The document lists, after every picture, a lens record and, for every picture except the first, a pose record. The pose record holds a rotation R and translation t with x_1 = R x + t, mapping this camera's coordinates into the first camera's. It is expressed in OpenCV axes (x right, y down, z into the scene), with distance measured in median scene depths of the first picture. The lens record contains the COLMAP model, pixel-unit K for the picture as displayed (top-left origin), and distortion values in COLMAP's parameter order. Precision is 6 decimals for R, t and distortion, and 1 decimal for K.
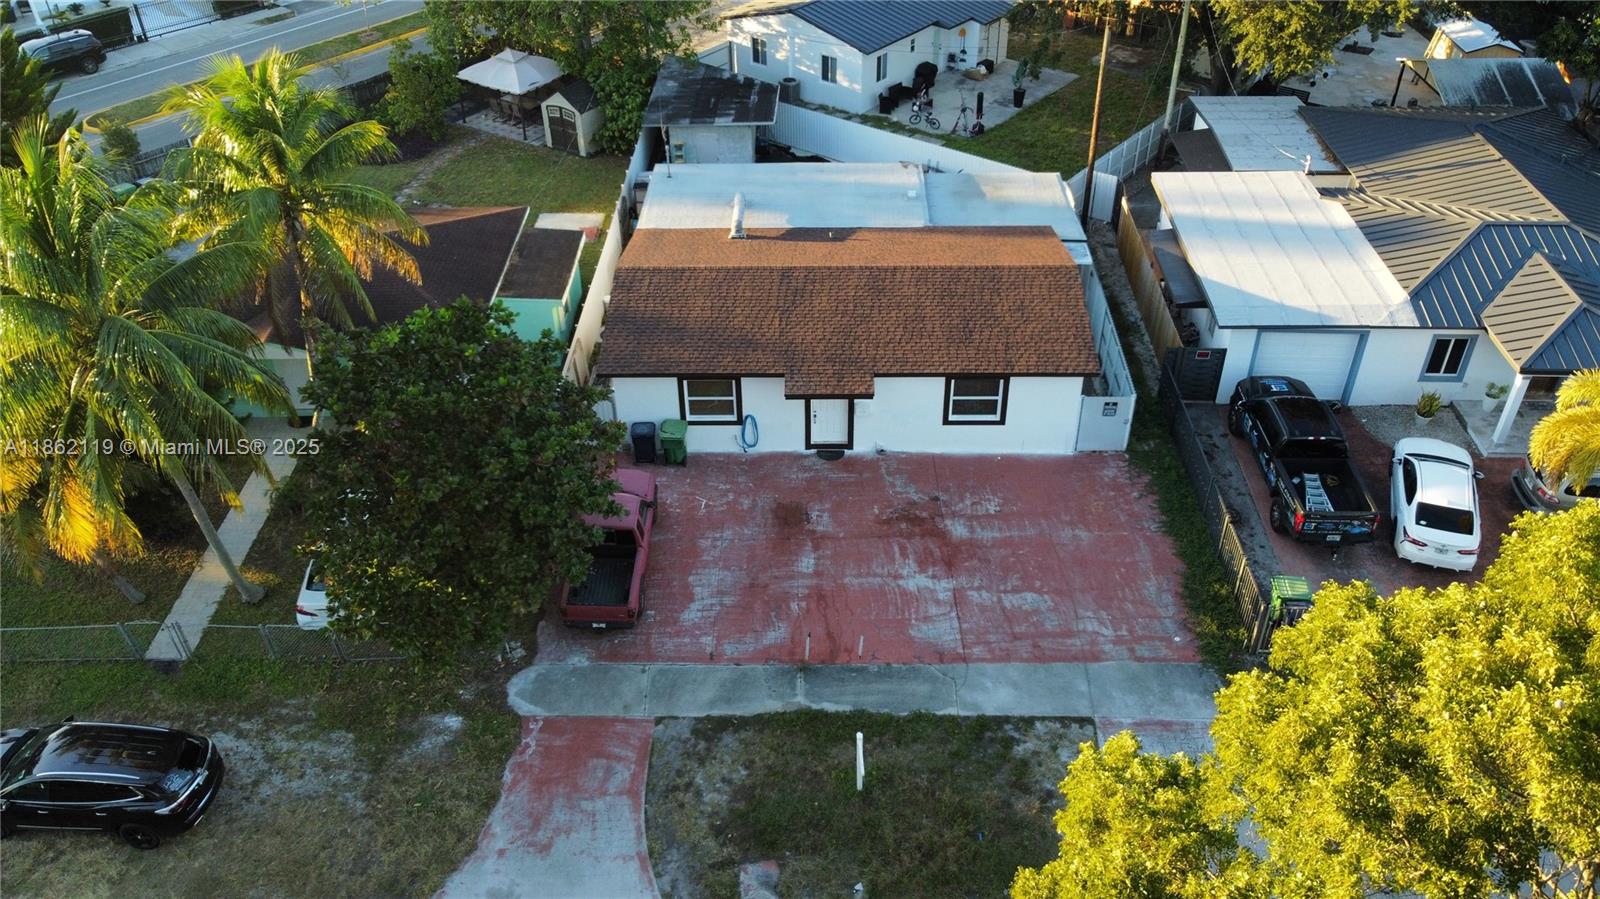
lens RADIAL K [[1216.8, 0, 800.7], [0, 1216.8, 448.9], [0, 0, 1]] dist [-0.010809, 0.006286]
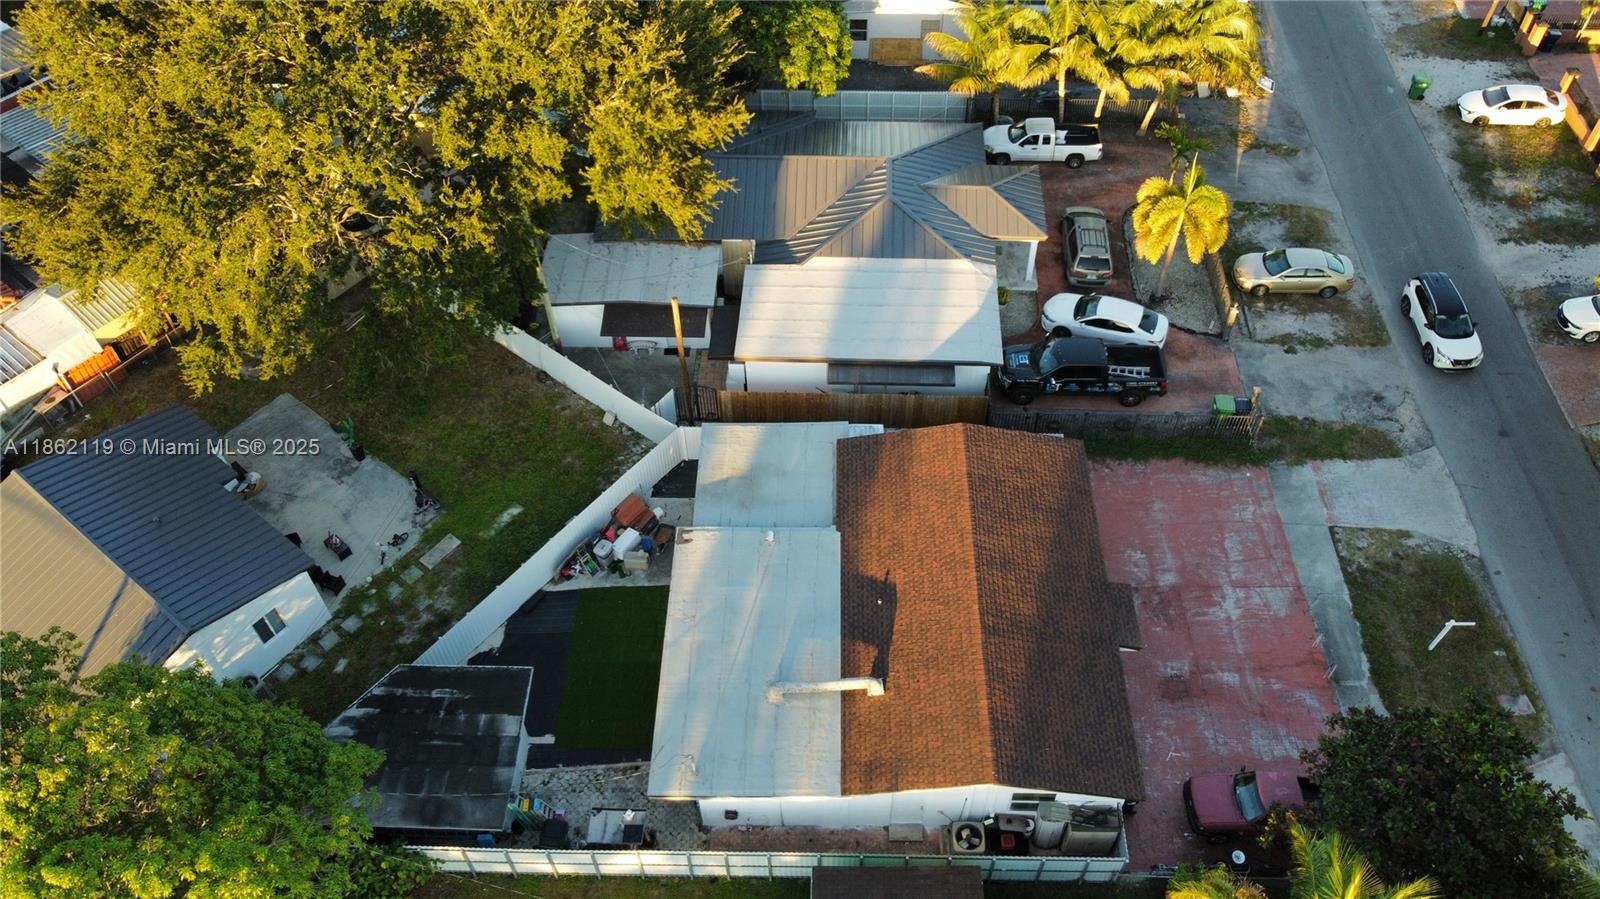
lens RADIAL K [[1216.8, 0, 798.0], [0, 1216.8, 453.2], [0, 0, 1]] dist [-0.010809, 0.006286]
pose [[0.006800, -0.747691, 0.664012, -0.718658], [0.613003, 0.527745, 0.587973, -1.137789], [-0.790051, 0.403043, 0.461926, 0.708521]]
